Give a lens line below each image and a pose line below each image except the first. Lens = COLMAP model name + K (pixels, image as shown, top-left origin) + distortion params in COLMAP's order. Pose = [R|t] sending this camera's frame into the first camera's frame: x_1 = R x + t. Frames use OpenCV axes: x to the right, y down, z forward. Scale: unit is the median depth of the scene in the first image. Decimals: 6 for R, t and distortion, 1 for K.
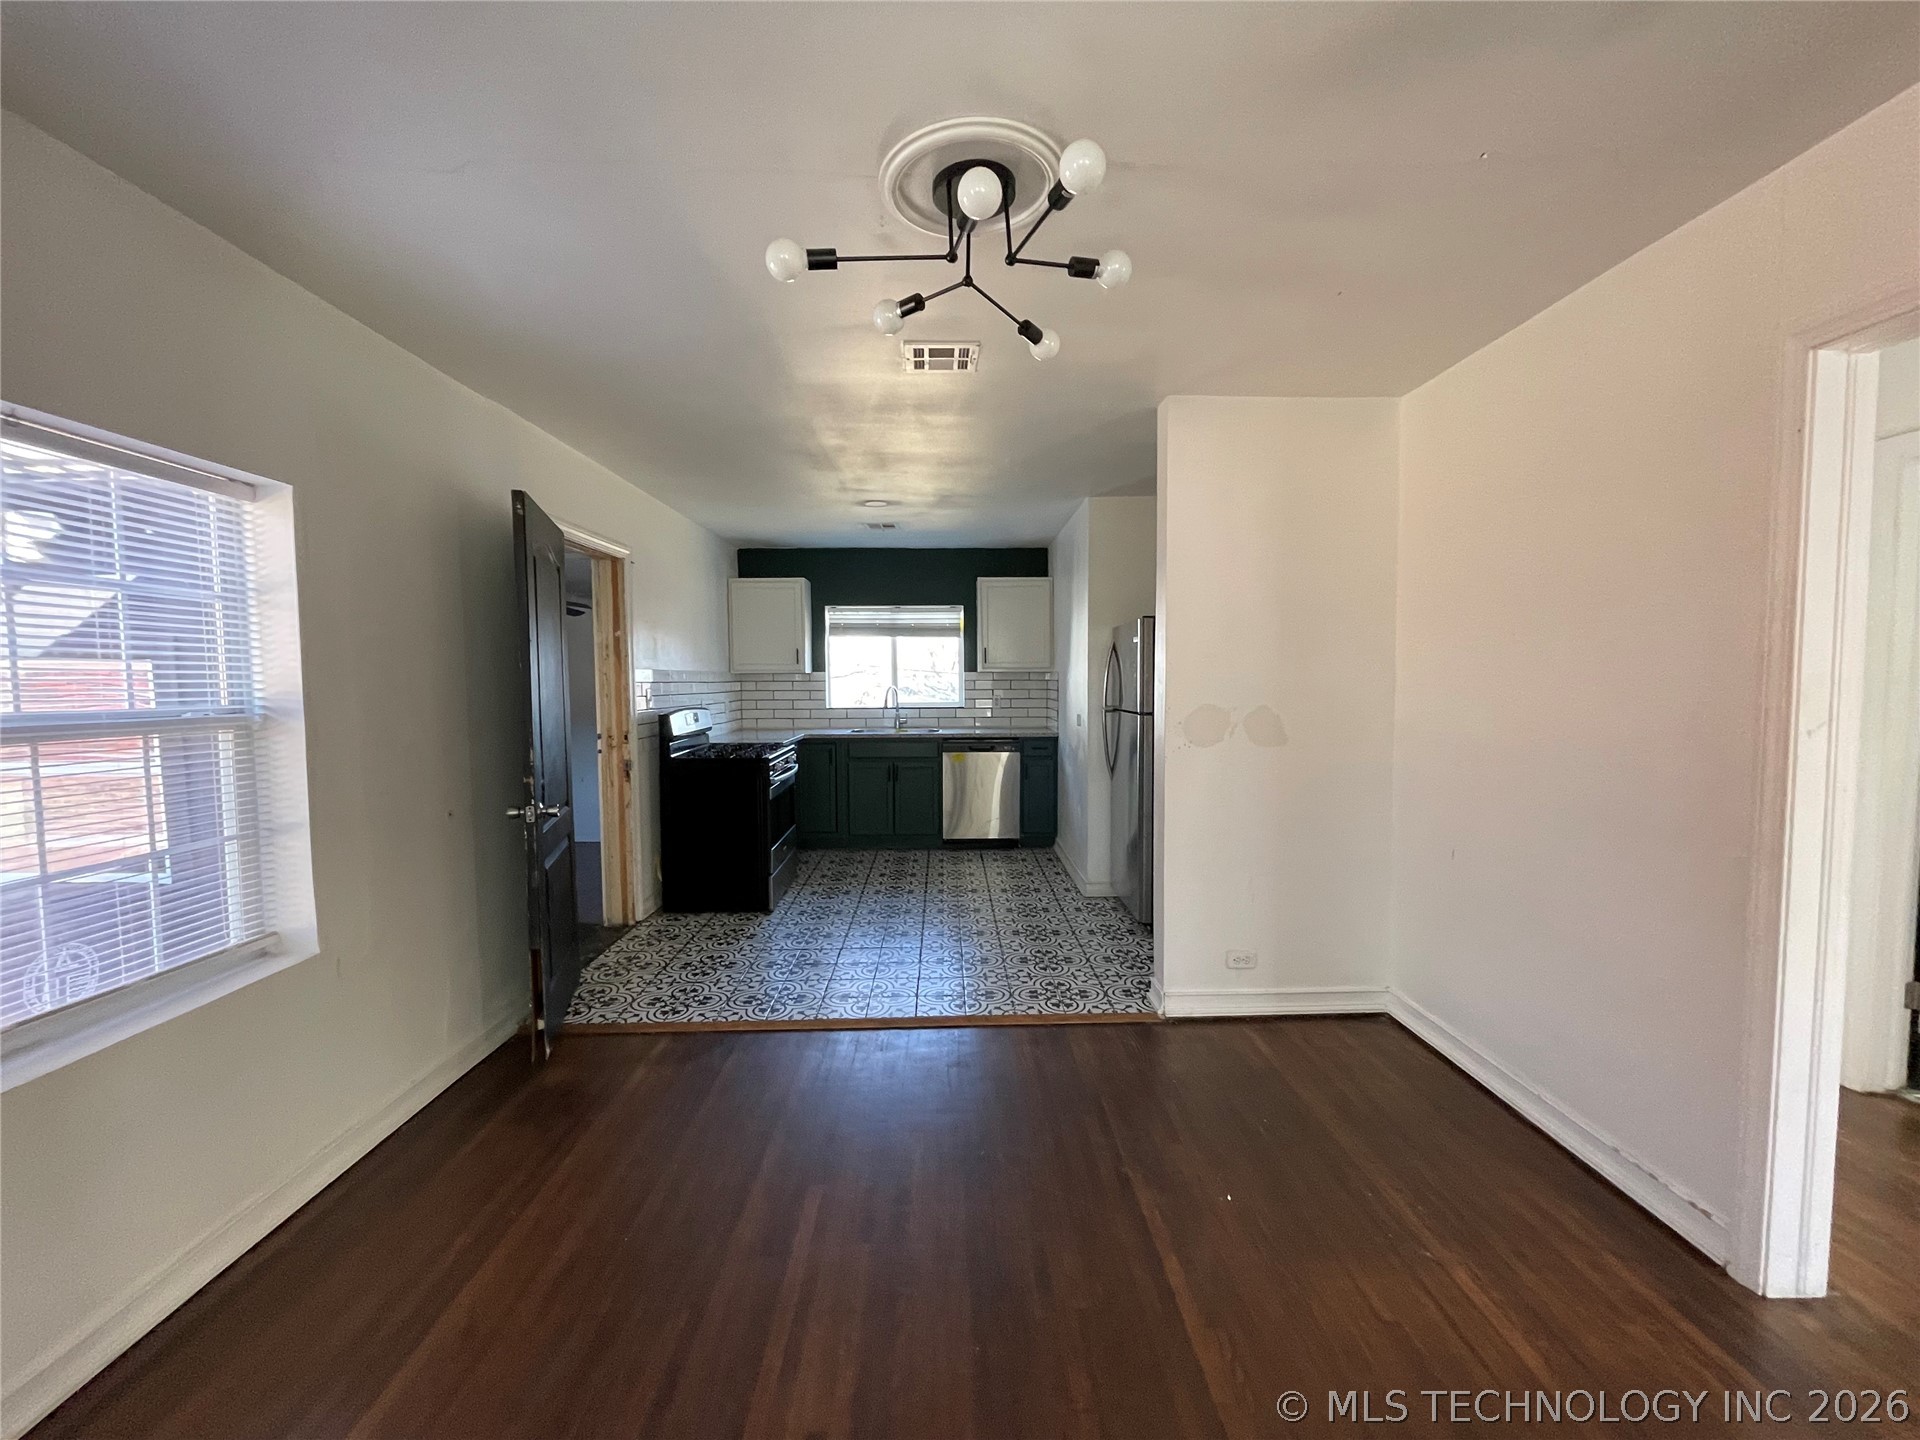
lens RADIAL K [[778.5, 0, 962.7], [0, 778.5, 721.9], [0, 0, 1]] dist [-0.002185, -0.000314]
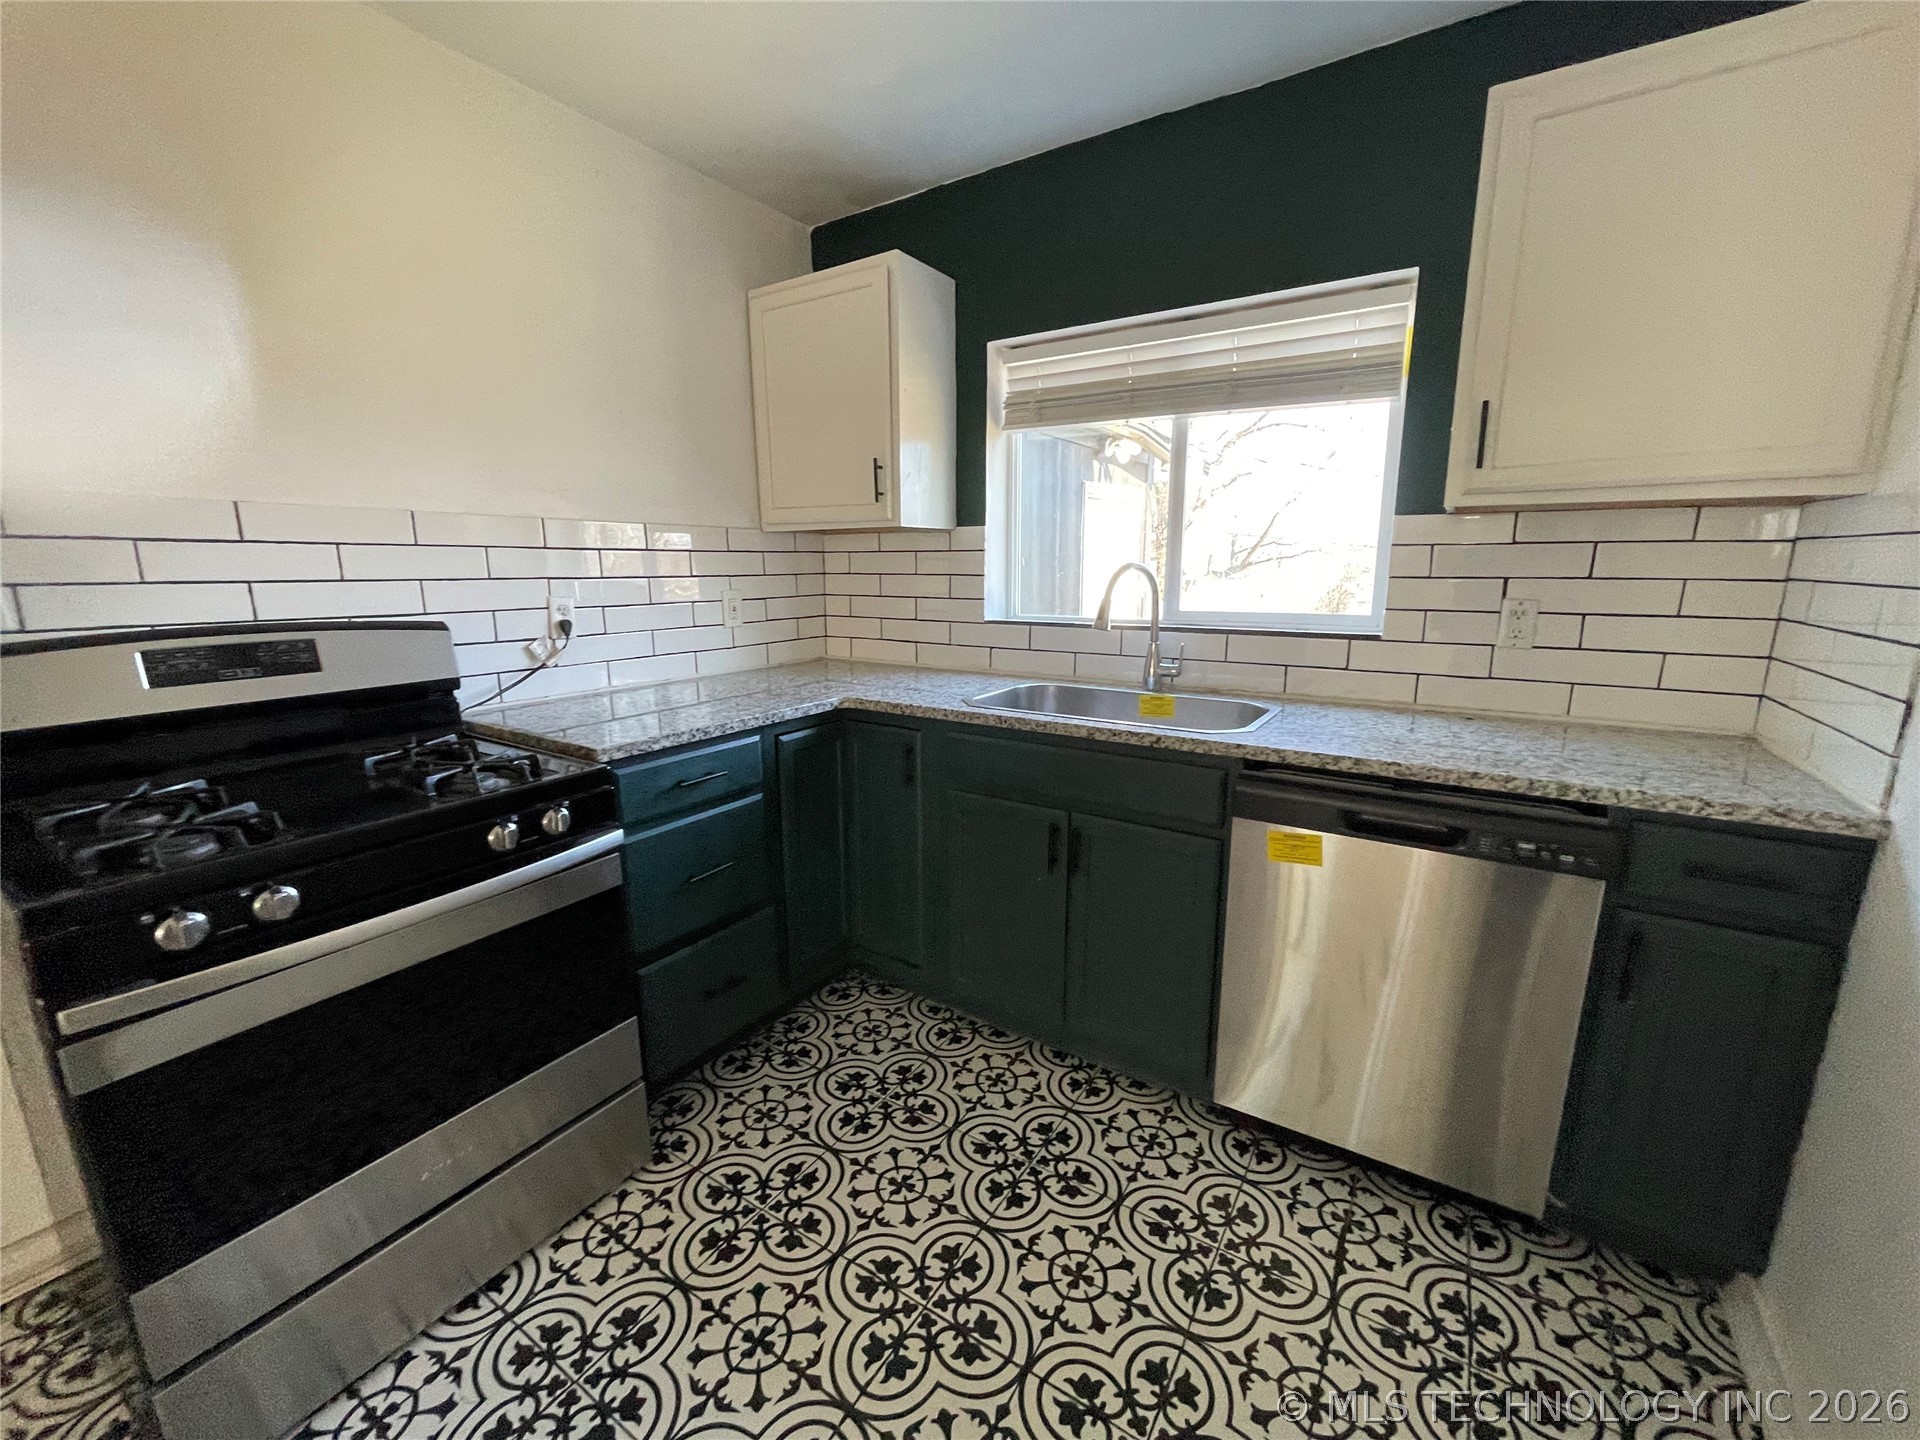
lens RADIAL K [[778.5, 0, 953.6], [0, 778.5, 730.6], [0, 0, 1]] dist [-0.002185, -0.000314]
pose [[0.826847, 0.118292, -0.549847, 0.034709], [-0.030381, 0.985598, 0.166352, -0.027711], [0.561606, -0.120843, 0.818533, 0.664304]]
